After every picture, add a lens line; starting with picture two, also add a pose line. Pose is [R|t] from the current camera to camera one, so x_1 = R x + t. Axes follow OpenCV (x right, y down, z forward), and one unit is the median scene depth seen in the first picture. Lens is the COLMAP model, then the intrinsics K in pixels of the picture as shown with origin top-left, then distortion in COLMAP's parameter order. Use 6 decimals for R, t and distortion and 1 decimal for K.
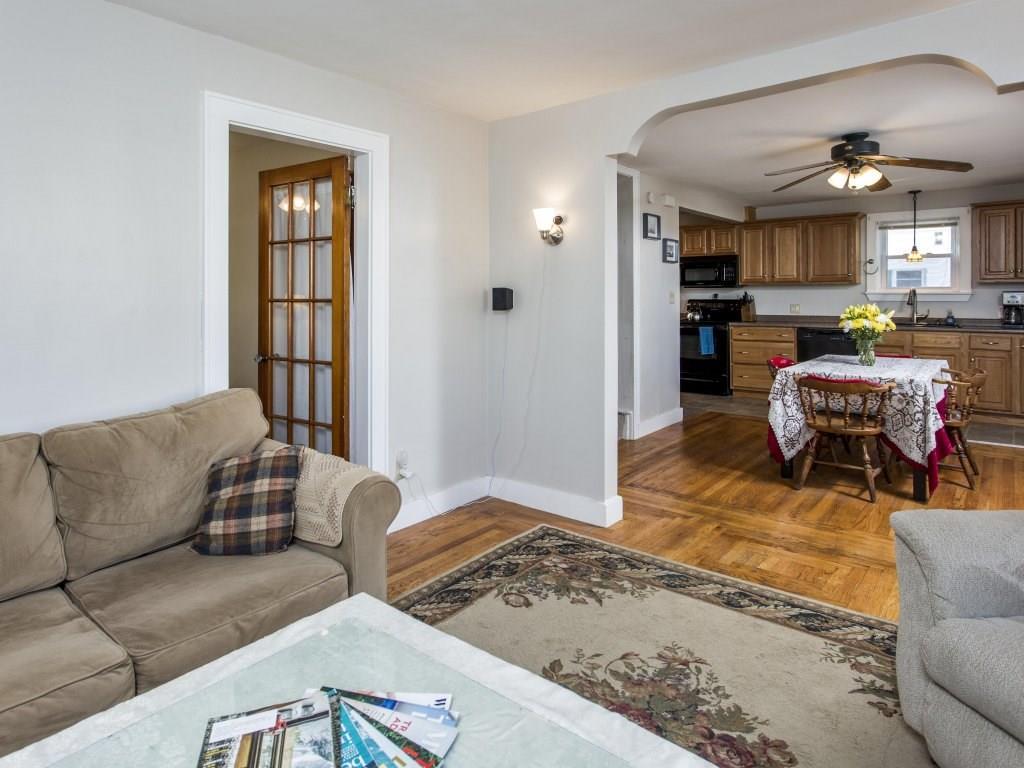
lens RADIAL K [[612.1, 0, 455.5], [0, 612.1, 366.7], [0, 0, 1]] dist [-0.002518, 0.003856]
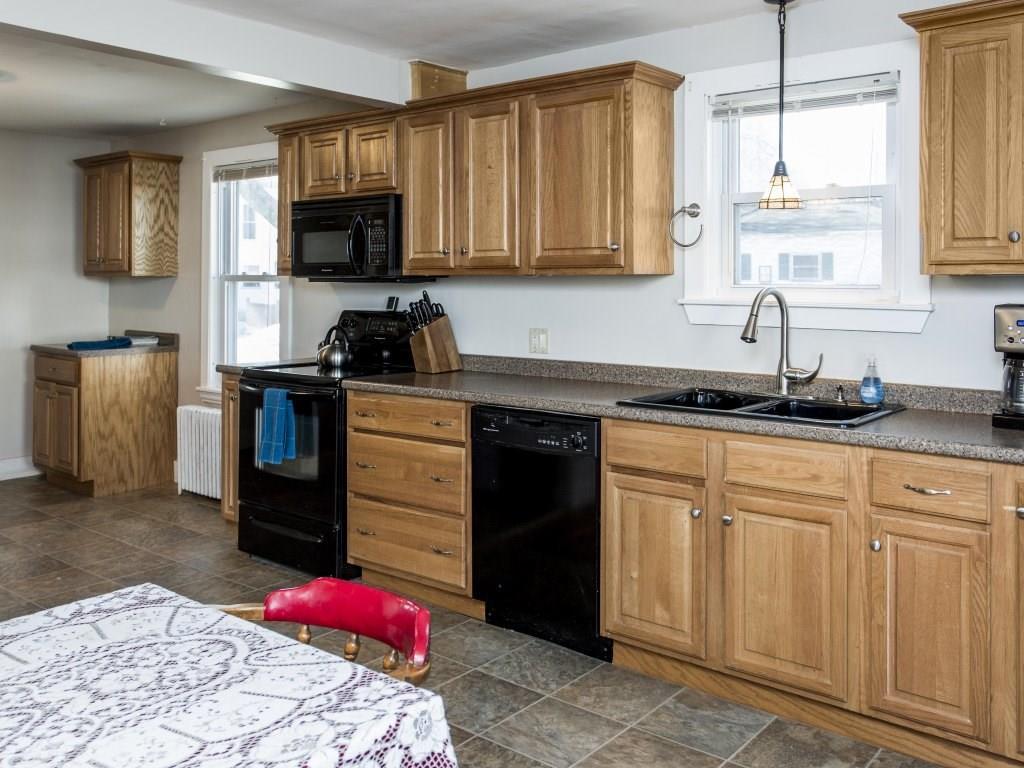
lens RADIAL K [[893.0, 0, 512.5], [0, 893.0, 387.8], [0, 0, 1]] dist [0.009292, 0.002333]
pose [[0.998900, -0.002796, 0.046801, 0.587265], [0.002614, 0.999989, 0.003953, -0.077870], [-0.046812, -0.003826, 0.998896, 0.528098]]
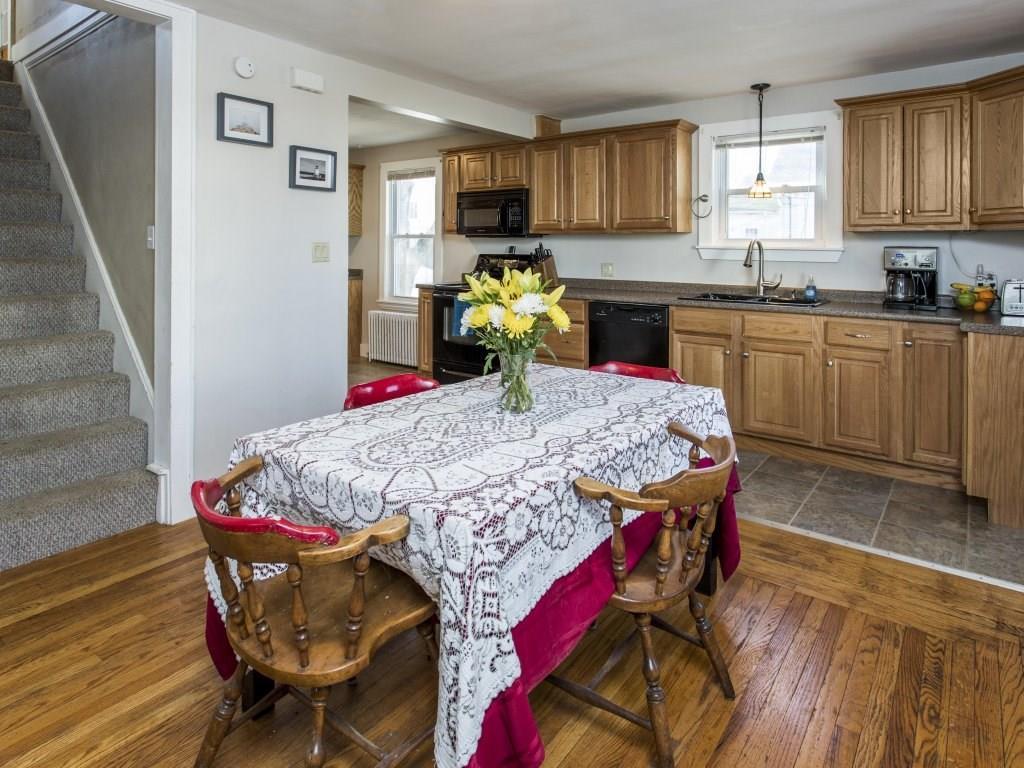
lens RADIAL K [[612.1, 0, 461.1], [0, 612.1, 318.3], [0, 0, 1]] dist [-0.002518, 0.003856]
pose [[0.999185, 0.005718, 0.039963, 0.422404], [-0.005698, 0.999984, -0.000611, -0.046166], [-0.039965, 0.000382, 0.999201, 0.387982]]
